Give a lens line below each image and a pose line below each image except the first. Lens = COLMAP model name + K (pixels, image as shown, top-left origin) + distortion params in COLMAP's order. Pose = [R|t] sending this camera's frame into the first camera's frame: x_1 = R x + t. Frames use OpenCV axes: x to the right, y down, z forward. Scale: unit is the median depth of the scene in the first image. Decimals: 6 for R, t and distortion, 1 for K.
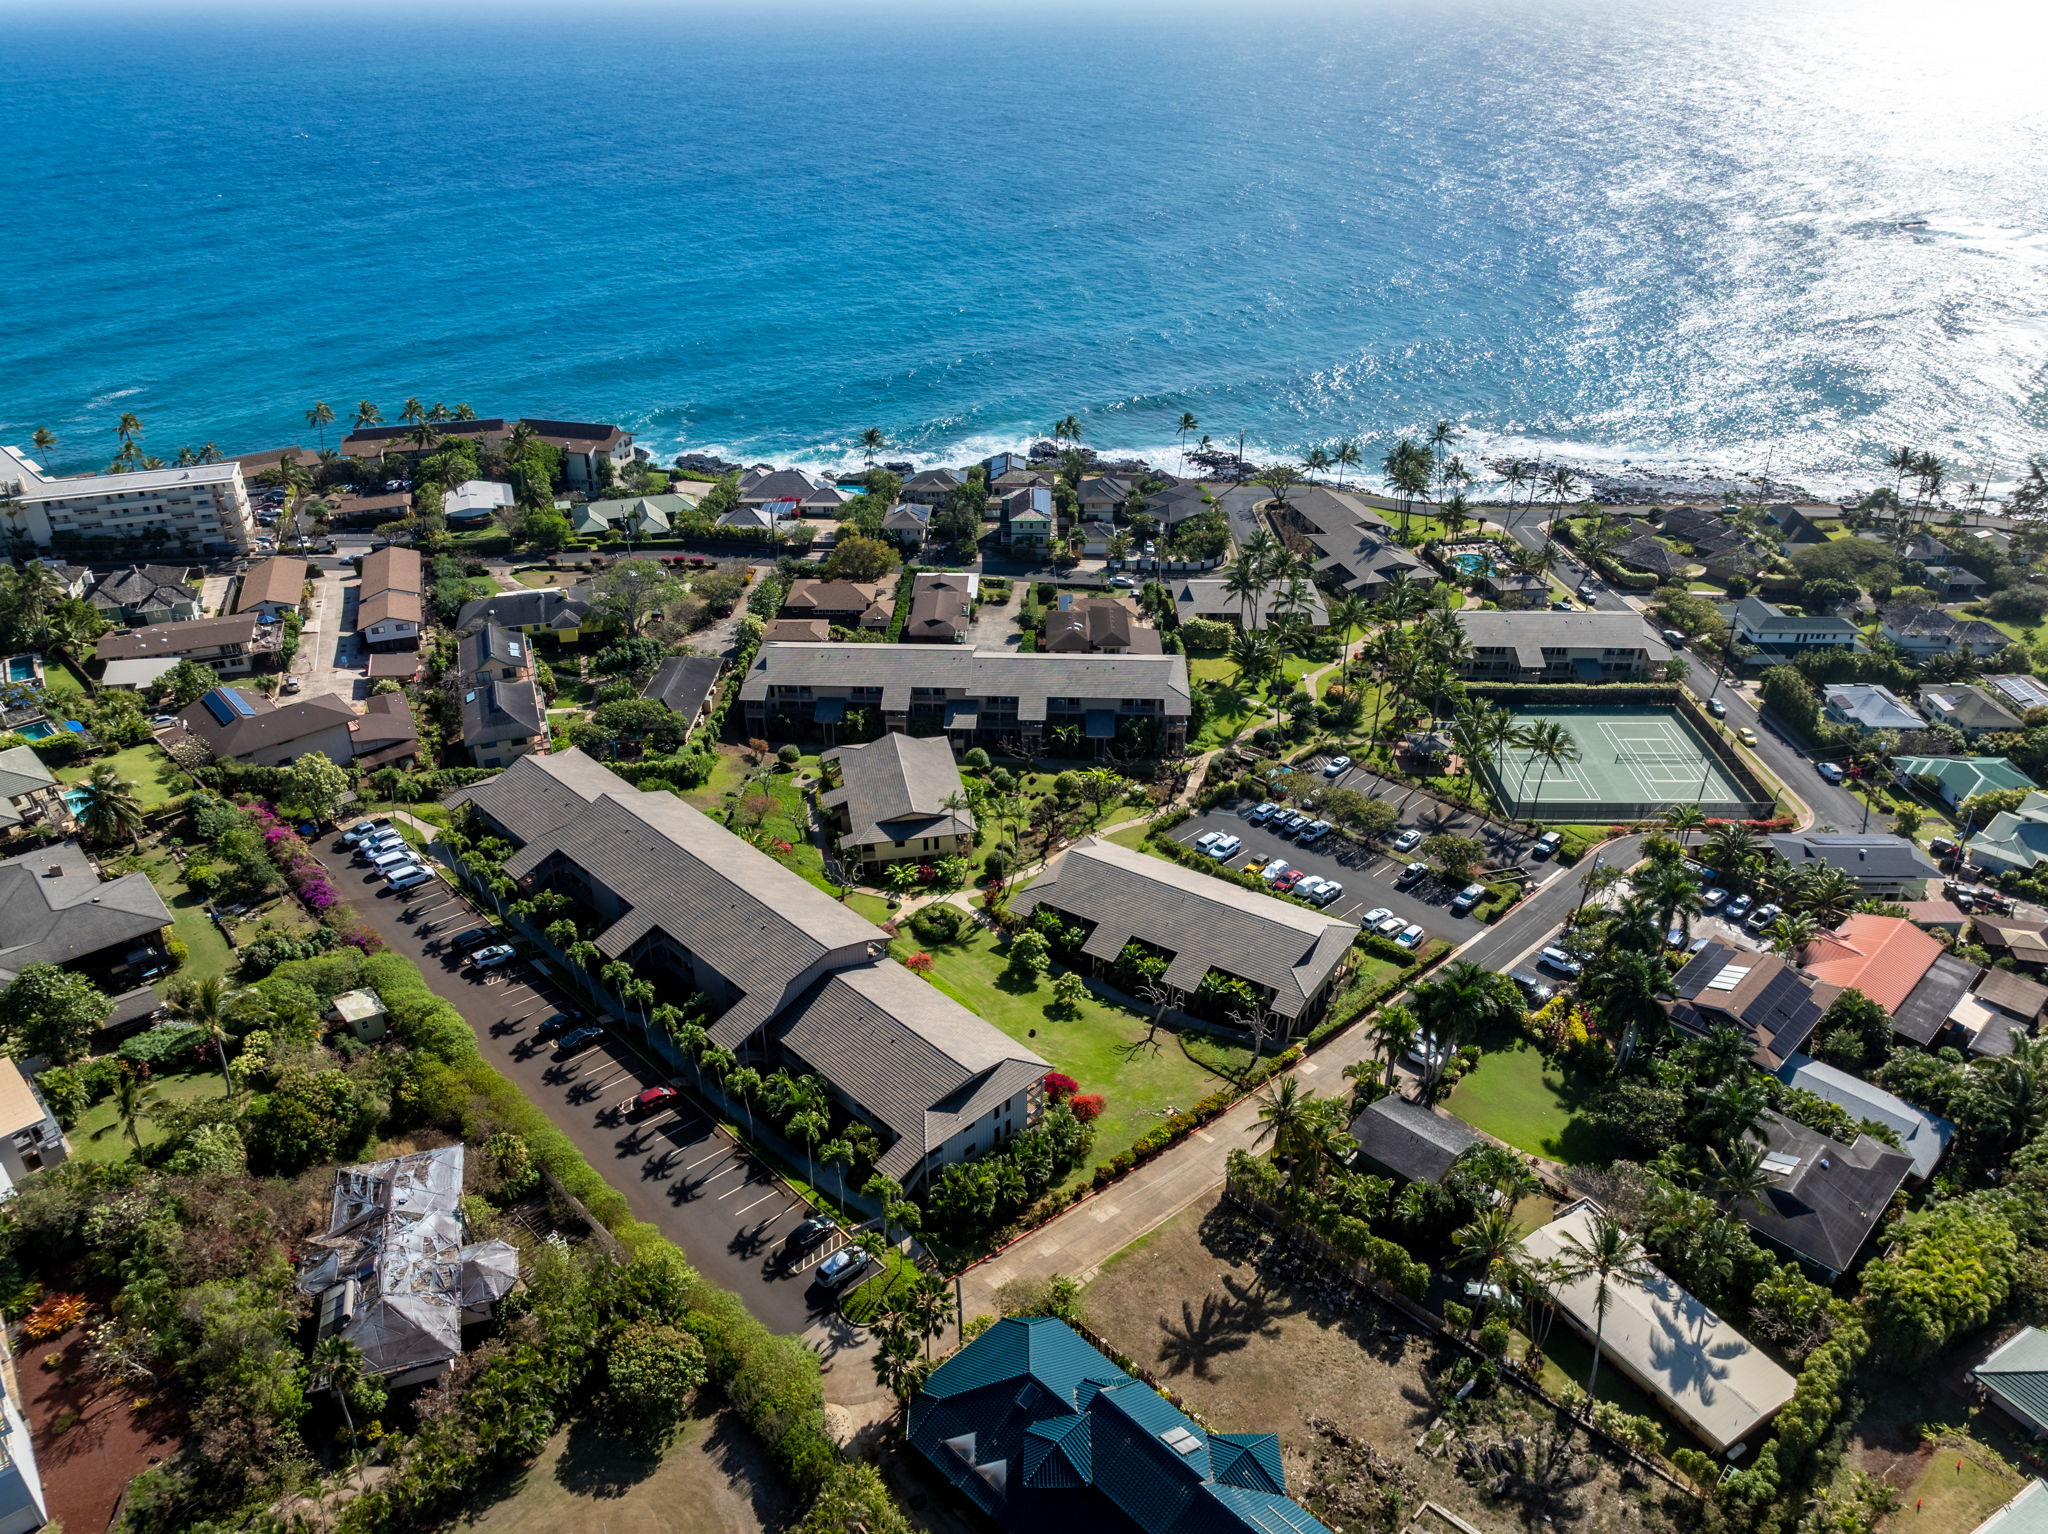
lens RADIAL K [[1395.9, 0, 1024.0], [0, 1395.9, 767.0], [0, 0, 1]] dist [-0.022074, -0.007967]
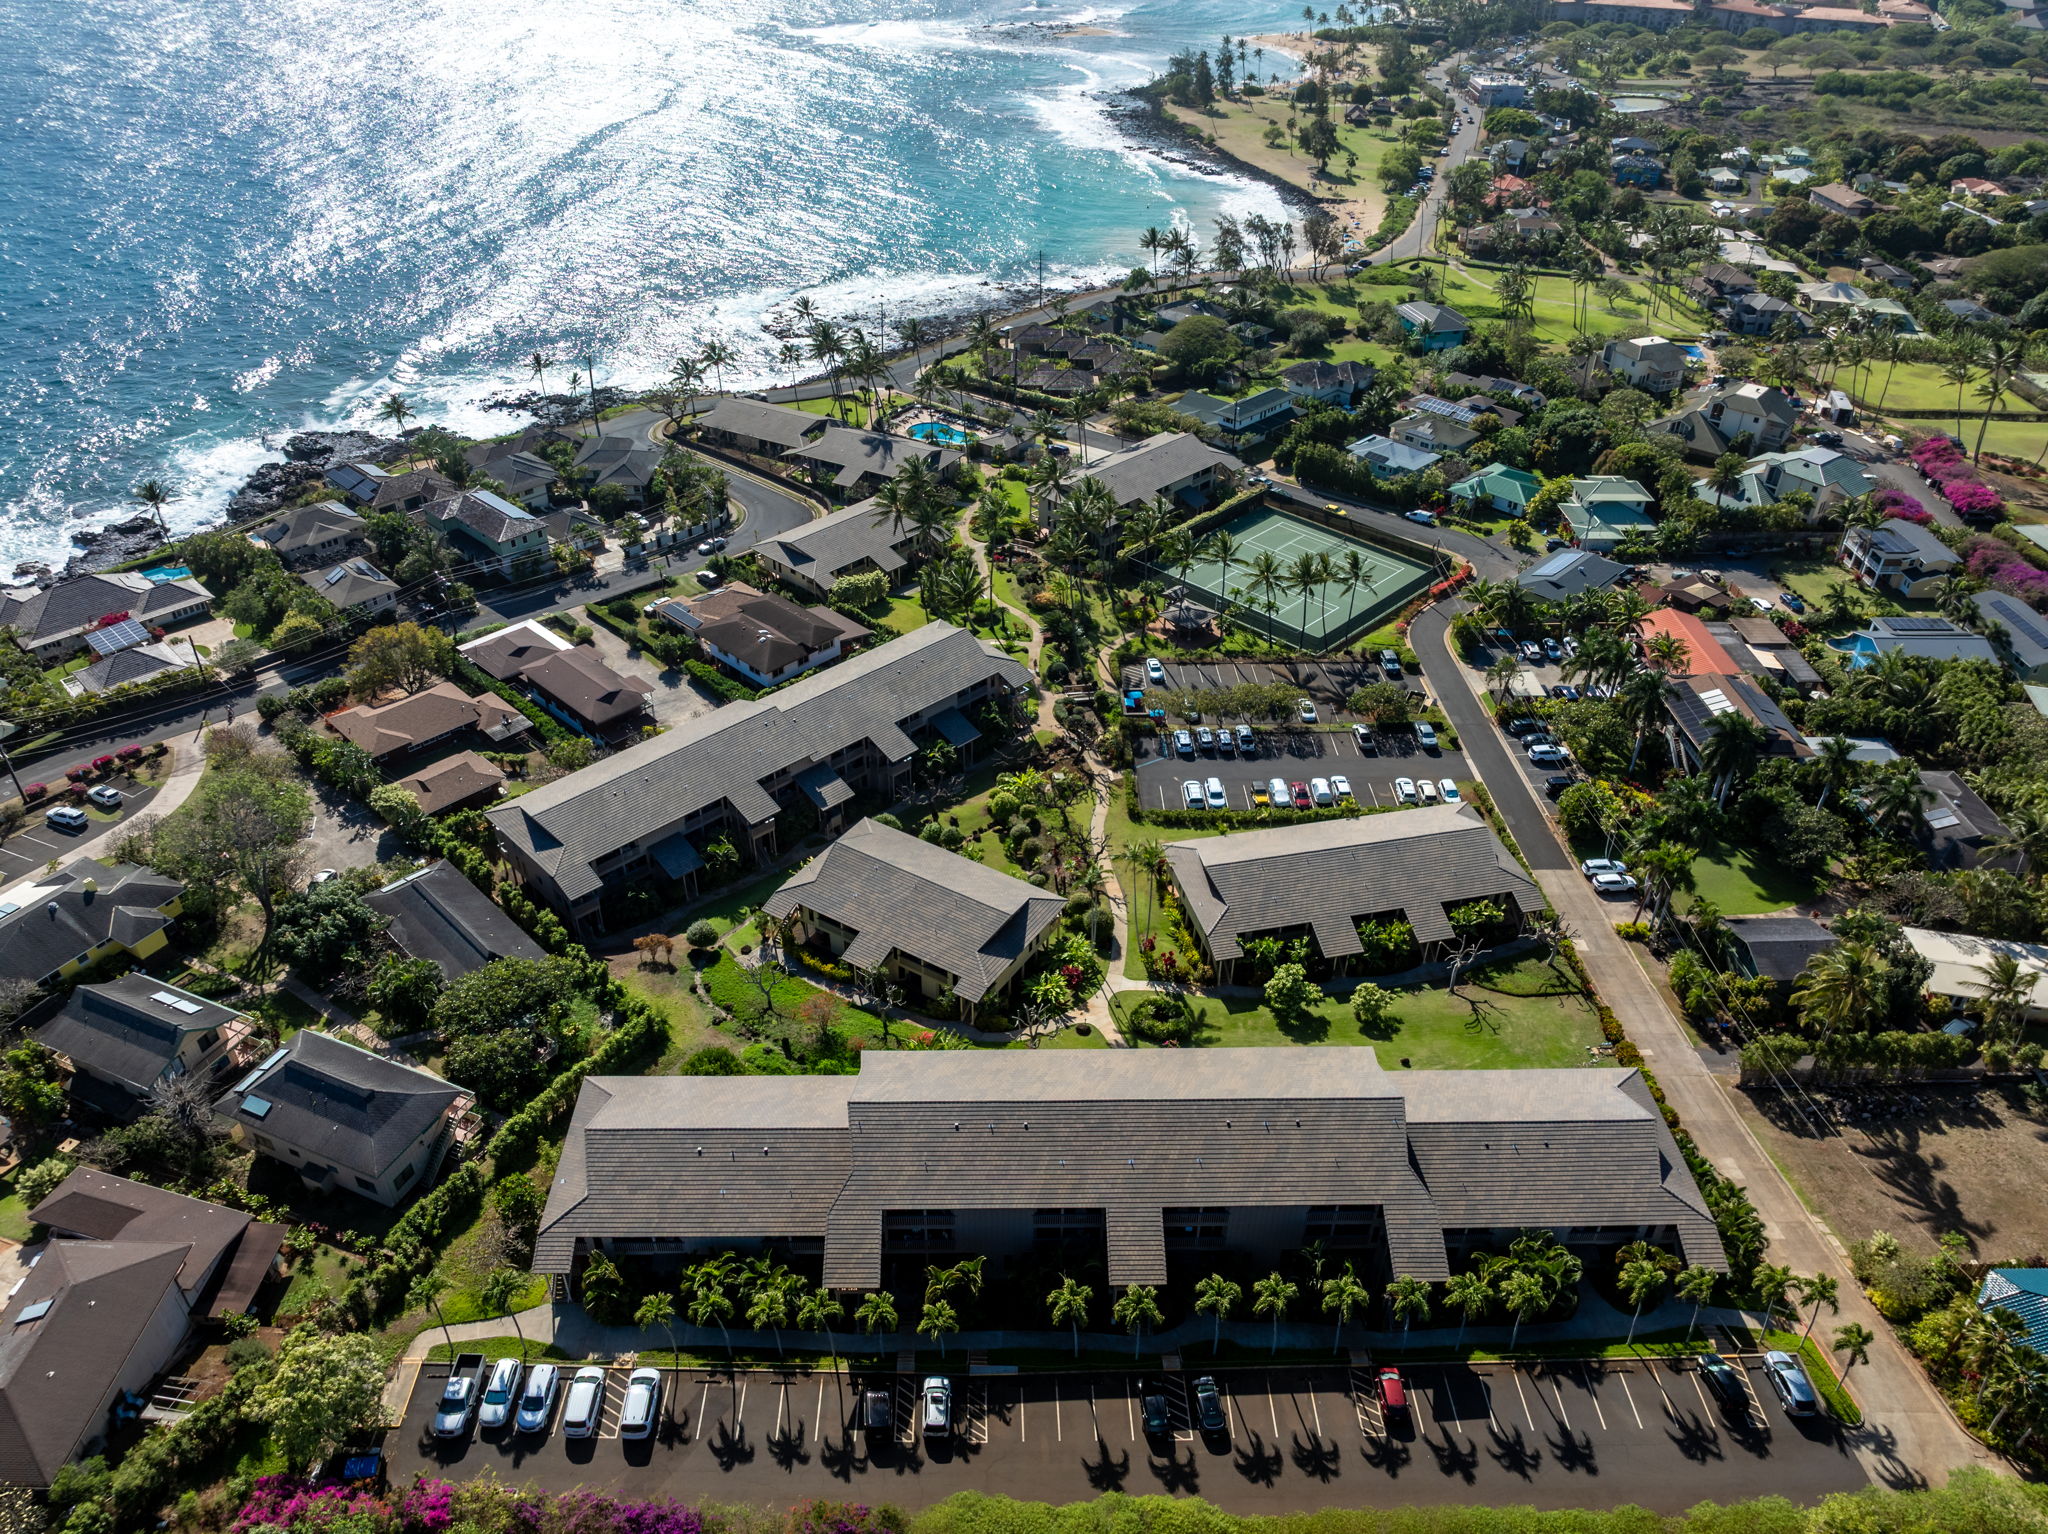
lens RADIAL K [[1395.9, 0, 1024.0], [0, 1395.9, 767.0], [0, 0, 1]] dist [-0.022074, -0.007967]
pose [[0.698858, -0.409496, 0.586438, -0.466900], [0.348370, 0.910947, 0.220940, -0.200914], [-0.624688, 0.049892, 0.779279, 0.348940]]
